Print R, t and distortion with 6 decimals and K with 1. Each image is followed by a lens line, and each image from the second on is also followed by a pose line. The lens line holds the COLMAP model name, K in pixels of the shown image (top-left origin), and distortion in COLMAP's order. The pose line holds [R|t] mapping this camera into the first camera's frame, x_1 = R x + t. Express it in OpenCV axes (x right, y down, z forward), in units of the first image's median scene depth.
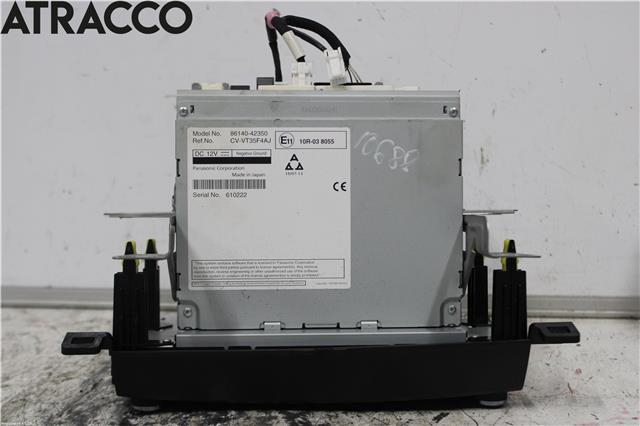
lens RADIAL K [[824.1, 0, 318.6], [0, 824.1, 211.7], [0, 0, 1]] dist [-0.014536, 0.000000]
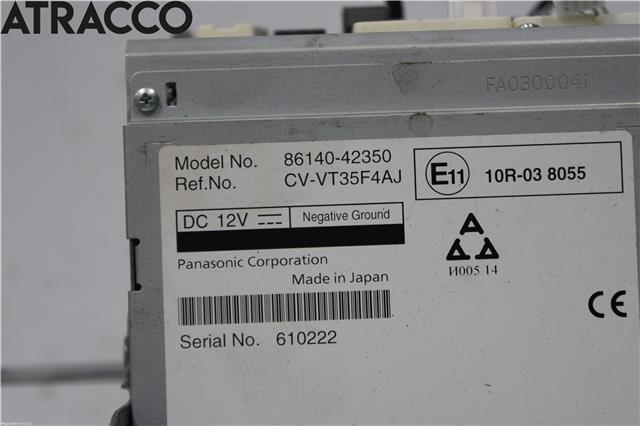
lens RADIAL K [[1469.0, 0, 319.8], [0, 1469.0, 212.7], [0, 0, 1]] dist [-0.036356, 0.000000]
pose [[0.998583, -0.031928, -0.042563, -0.066529], [0.029714, 0.998223, -0.051658, -0.040703], [0.044137, 0.050320, 0.997757, 0.389229]]
